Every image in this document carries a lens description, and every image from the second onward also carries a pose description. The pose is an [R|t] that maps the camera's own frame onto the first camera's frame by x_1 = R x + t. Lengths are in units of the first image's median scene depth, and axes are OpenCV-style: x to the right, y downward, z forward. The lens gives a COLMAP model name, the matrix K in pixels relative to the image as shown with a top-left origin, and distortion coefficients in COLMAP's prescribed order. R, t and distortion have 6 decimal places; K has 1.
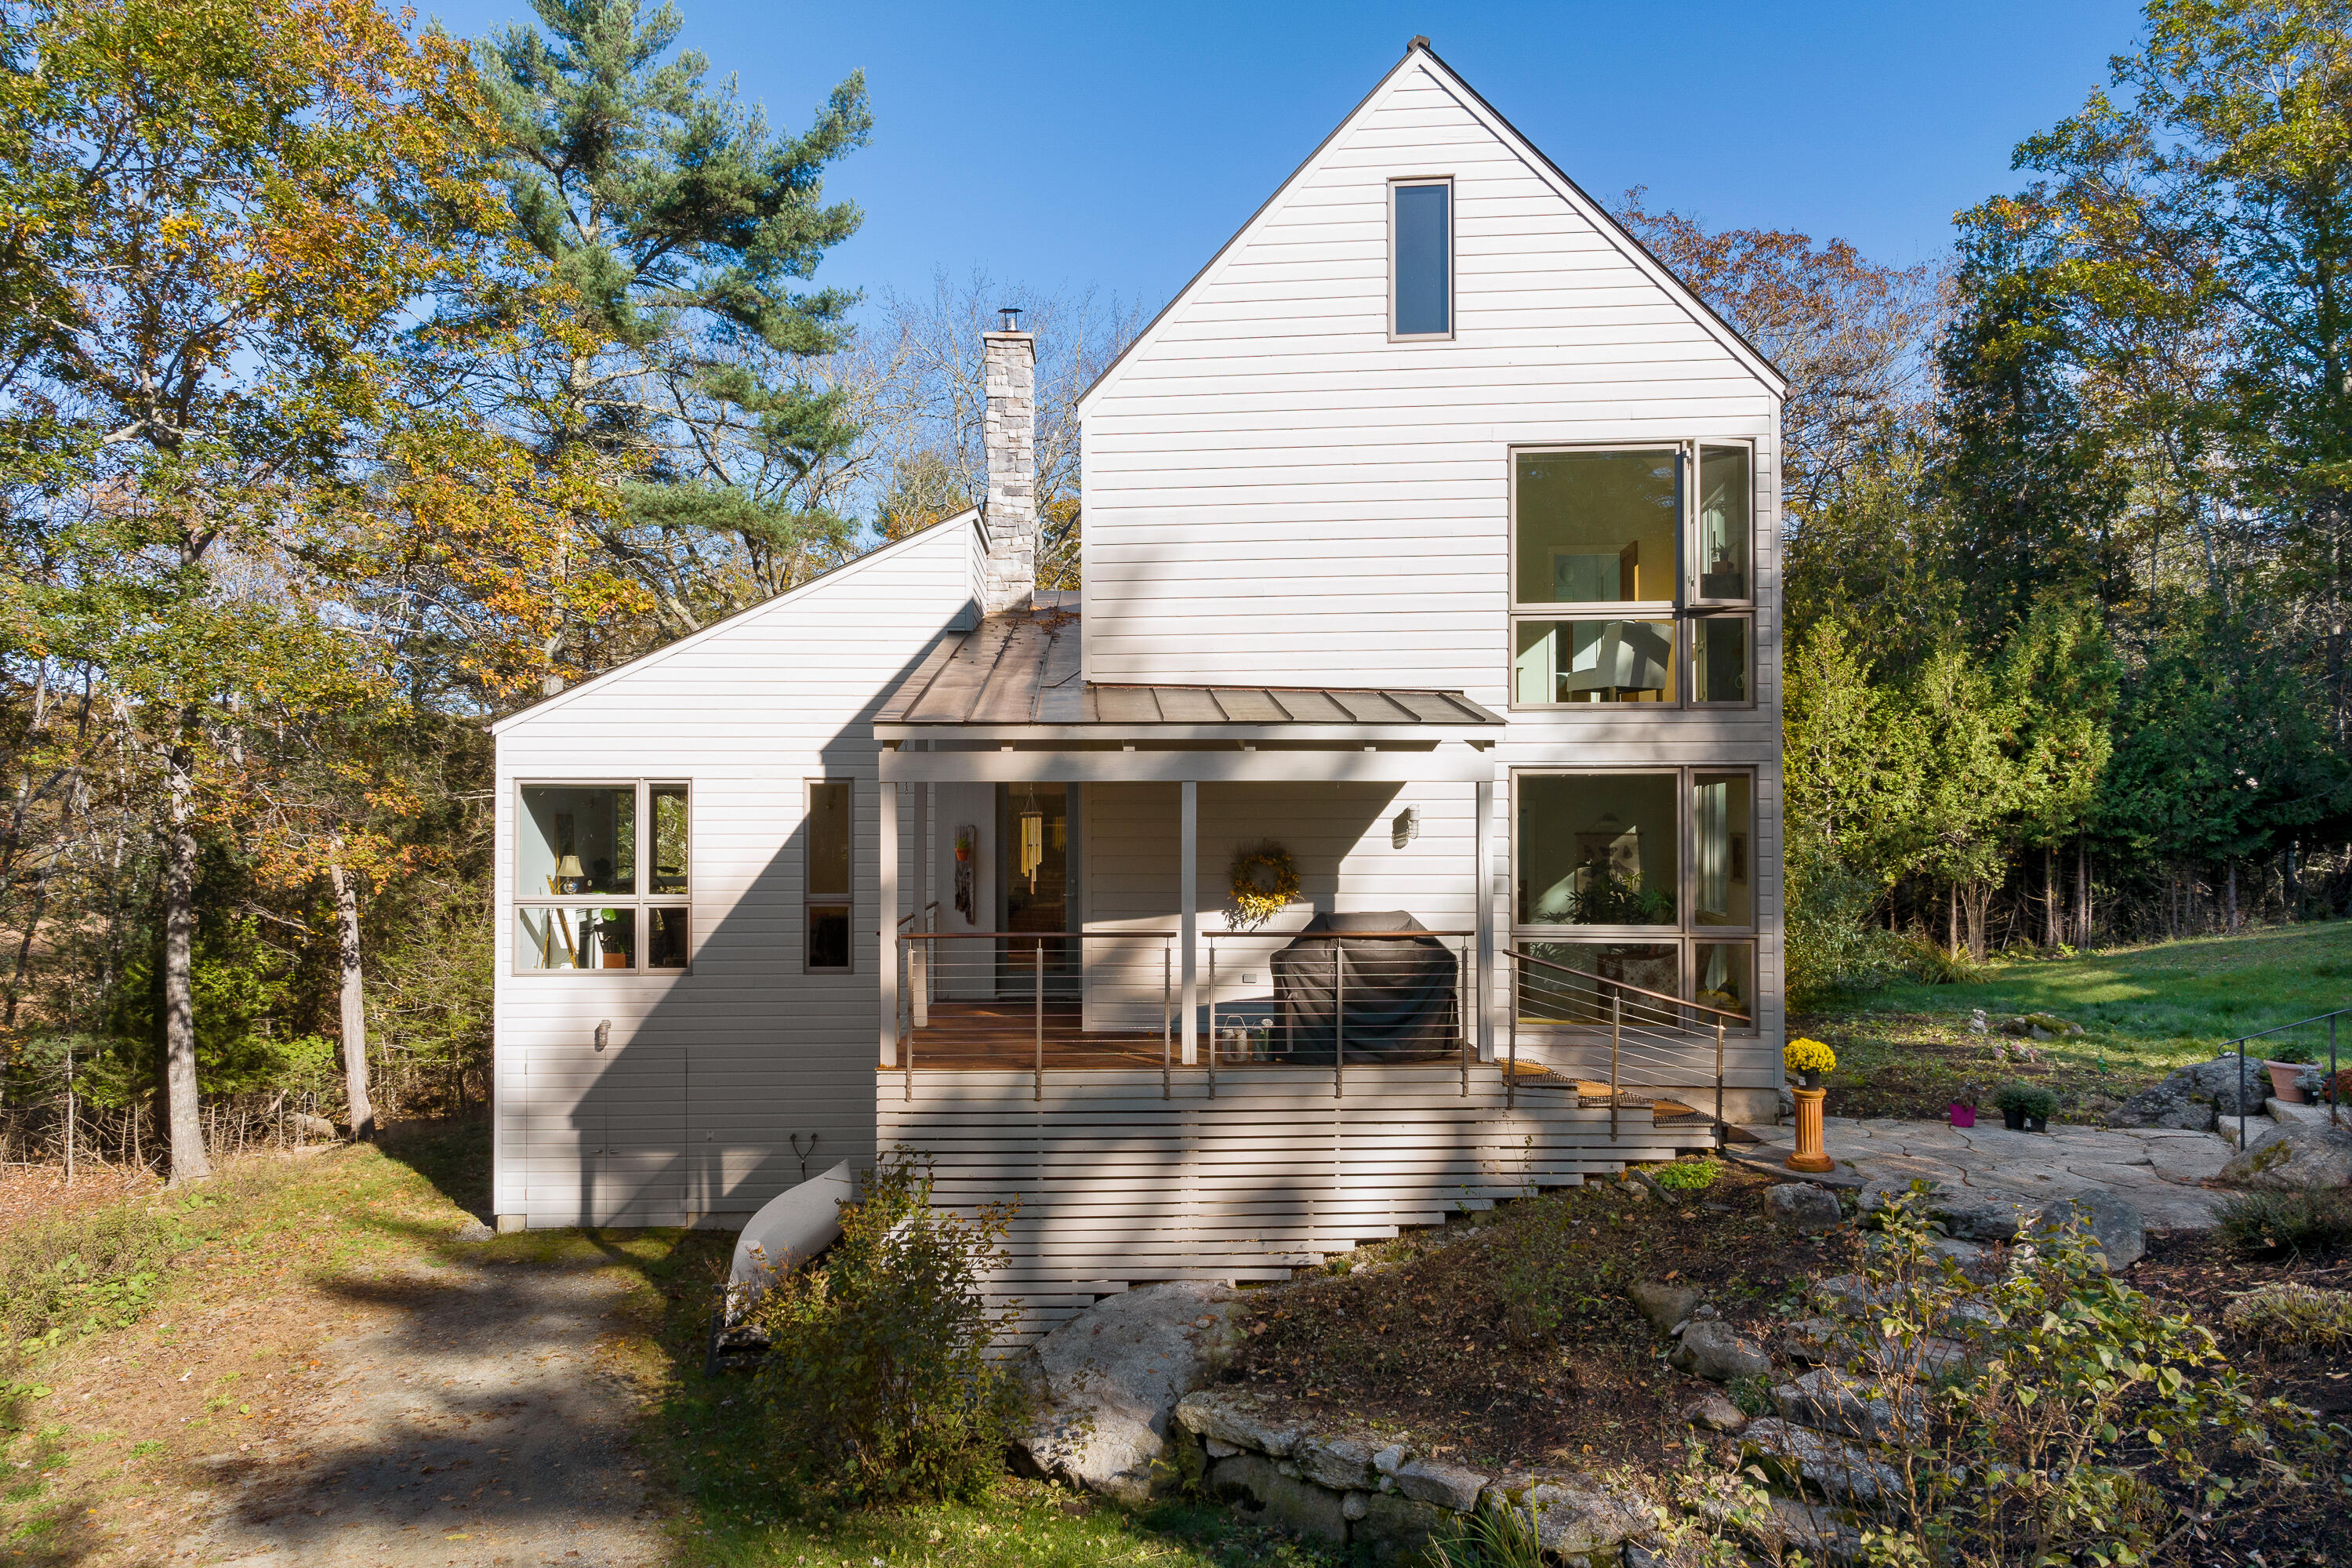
lens RADIAL K [[1633.3, 0, 1175.6], [0, 1633.3, 792.8], [0, 0, 1]] dist [-0.004250, 0.002343]
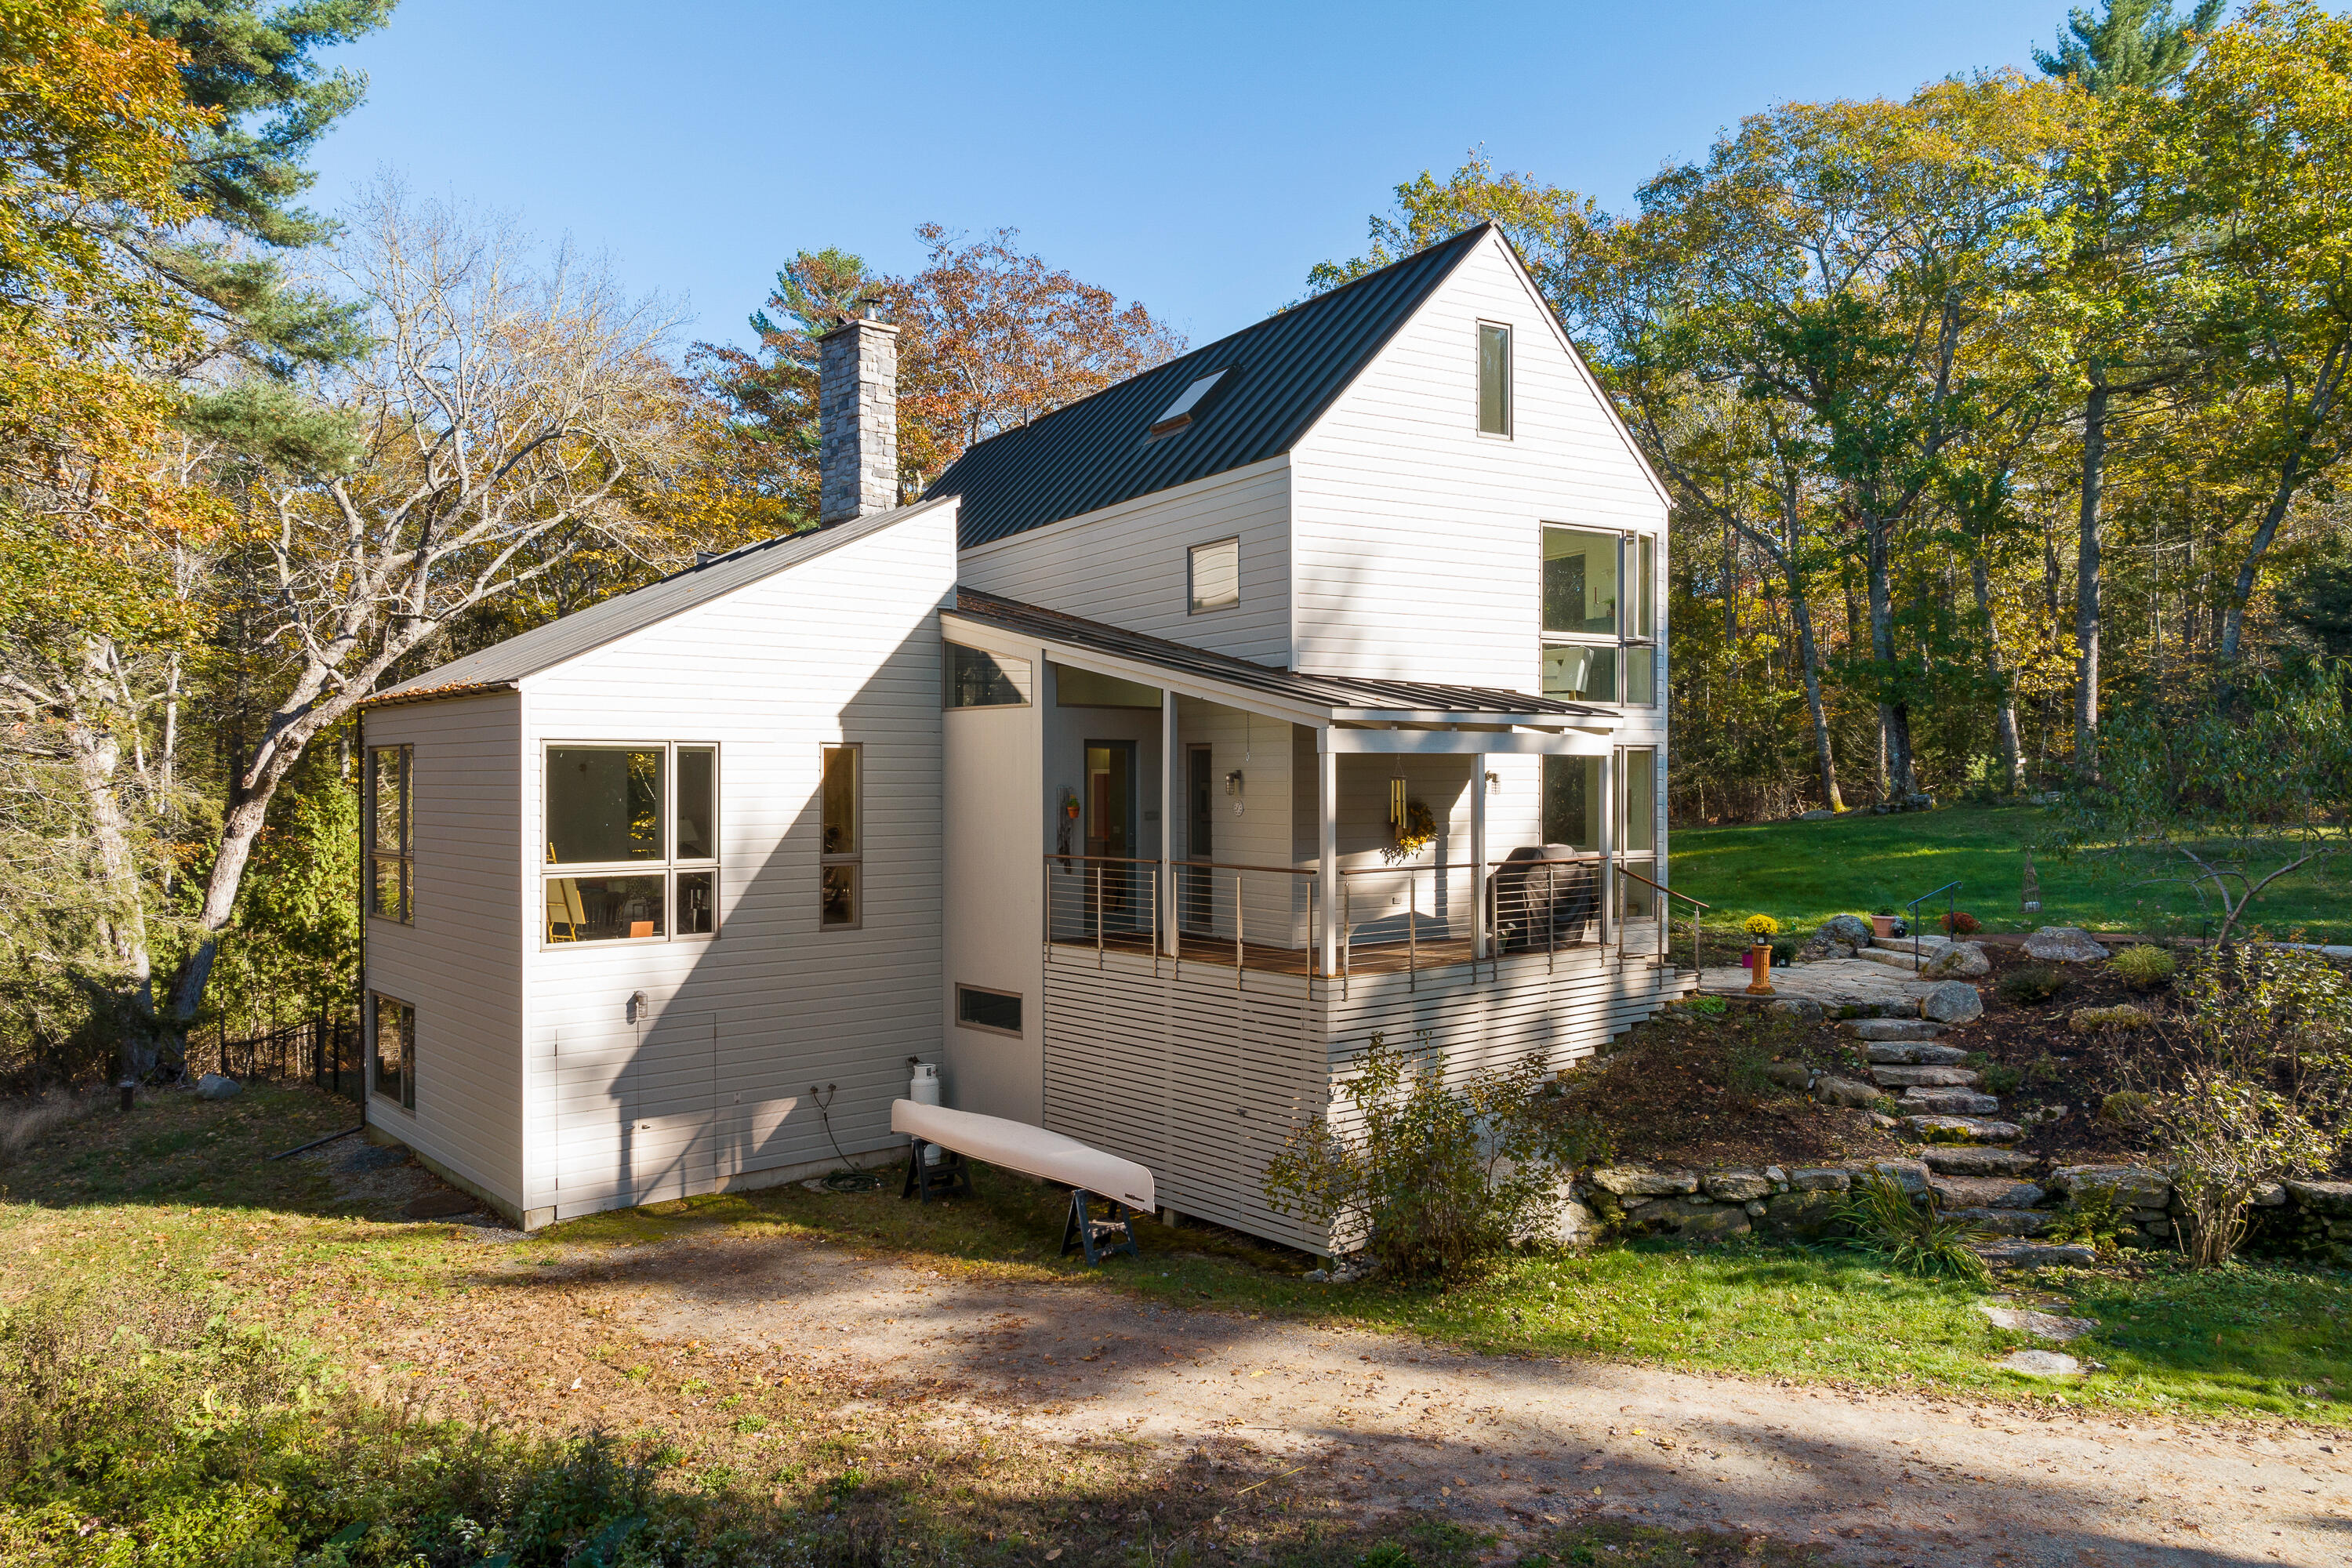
lens RADIAL K [[1633.3, 0, 1173.5], [0, 1633.3, 776.1], [0, 0, 1]] dist [-0.004250, 0.002343]
pose [[0.786355, 0.000003, 0.617775, -0.919514], [-0.008354, 0.999909, 0.010629, -0.000704], [-0.617719, -0.013519, 0.786283, 0.065631]]
